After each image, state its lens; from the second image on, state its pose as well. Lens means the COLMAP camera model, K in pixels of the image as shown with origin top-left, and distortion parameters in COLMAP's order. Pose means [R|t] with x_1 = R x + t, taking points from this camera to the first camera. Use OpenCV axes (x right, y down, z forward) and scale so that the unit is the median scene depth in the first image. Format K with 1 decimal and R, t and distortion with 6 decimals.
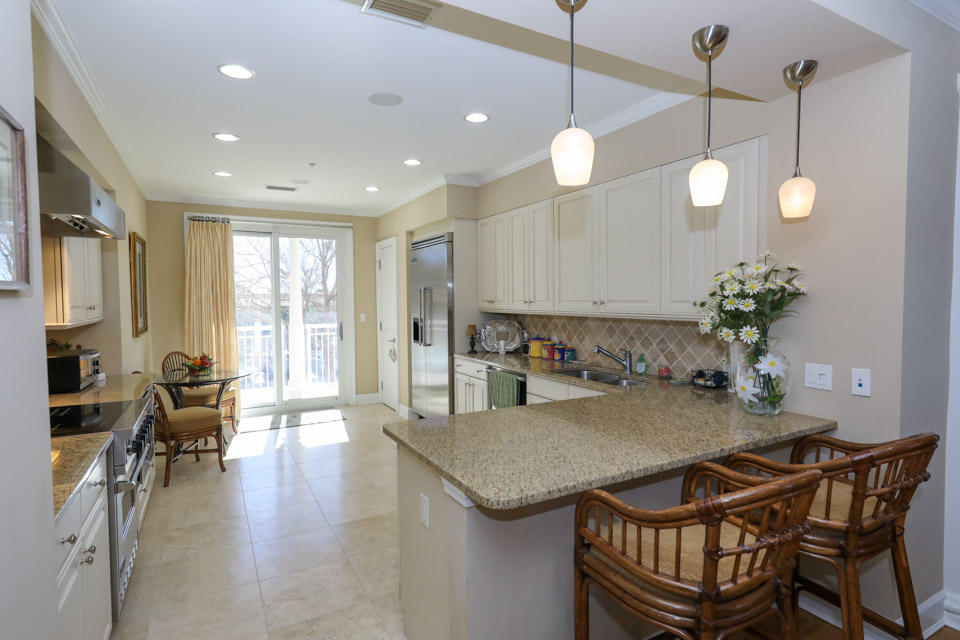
lens RADIAL K [[495.6, 0, 475.3], [0, 495.6, 320.1], [0, 0, 1]] dist [0.004827, 0.003082]
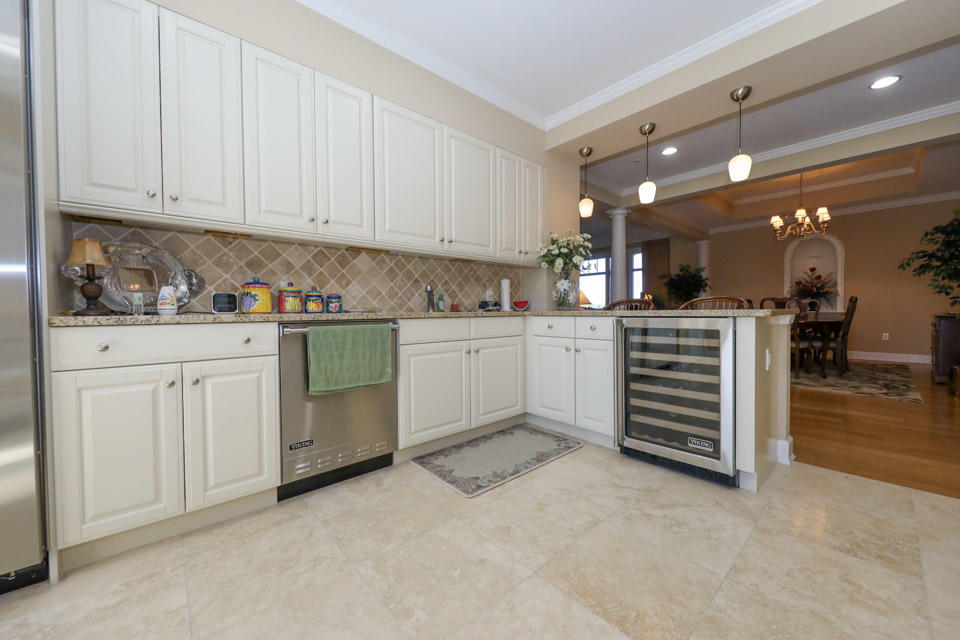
lens RADIAL K [[358.1, 0, 479.6], [0, 358.1, 318.4], [0, 0, 1]] dist [0.003197, -0.002571]
pose [[-0.230028, -0.002581, 0.973181, -0.419672], [0.057348, 0.998223, 0.016203, 0.100123], [-0.971493, 0.059537, -0.229471, 0.940102]]
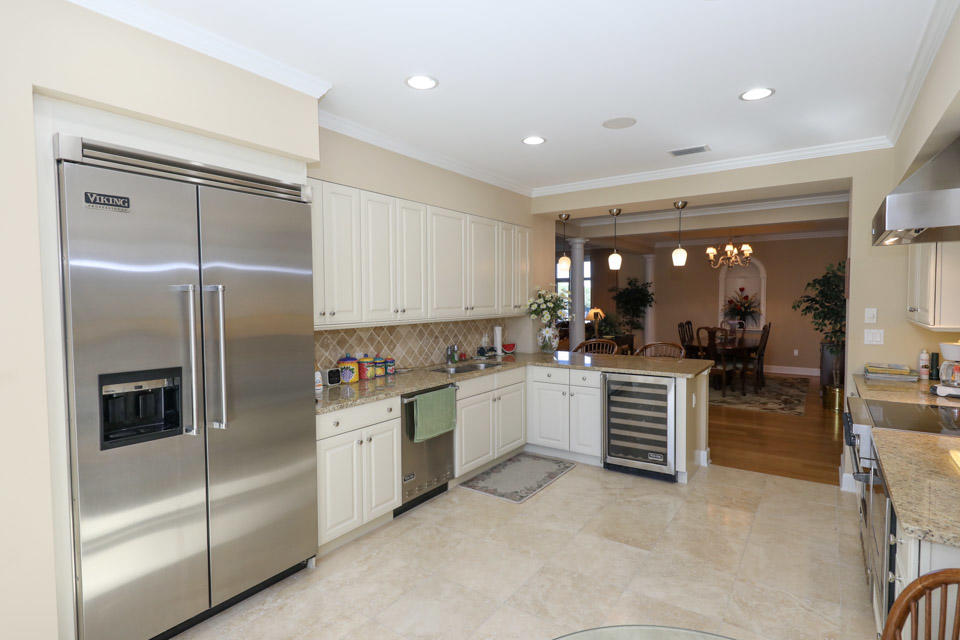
lens RADIAL K [[495.6, 0, 473.6], [0, 495.6, 317.9], [0, 0, 1]] dist [0.004827, 0.003082]
pose [[-0.442446, -0.019716, 0.896579, -0.760678], [0.057731, 0.997058, 0.050414, -0.063506], [-0.894935, 0.074066, -0.440006, 1.311027]]
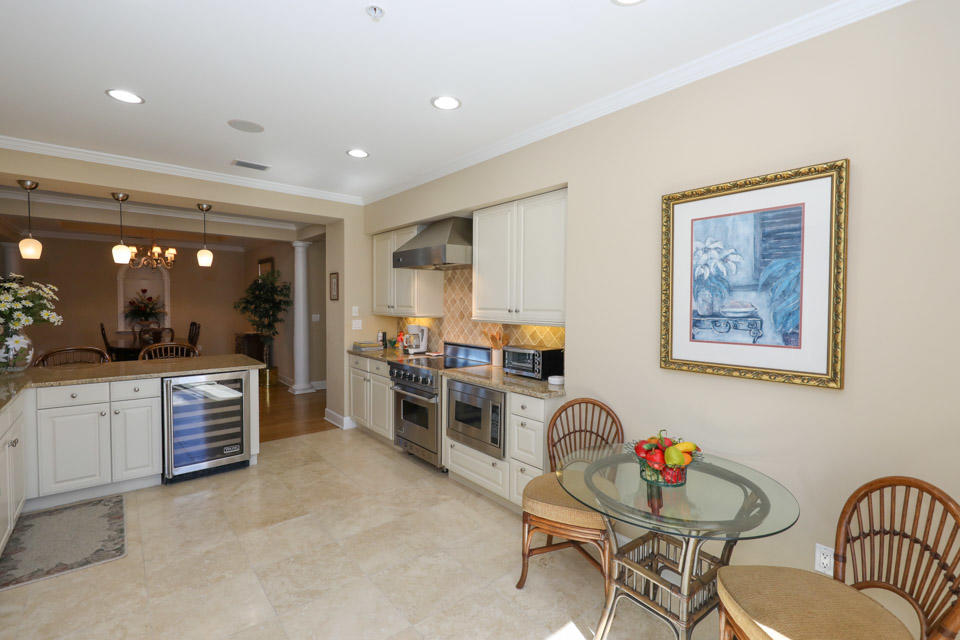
lens RADIAL K [[443.9, 0, 486.8], [0, 443.9, 319.7], [0, 0, 1]] dist [0.014744, -0.001015]
pose [[-0.978200, 0.013558, -0.207224, -0.371623], [-0.005596, 0.995783, 0.091568, -0.073009], [0.207592, 0.090731, -0.973999, 1.562638]]
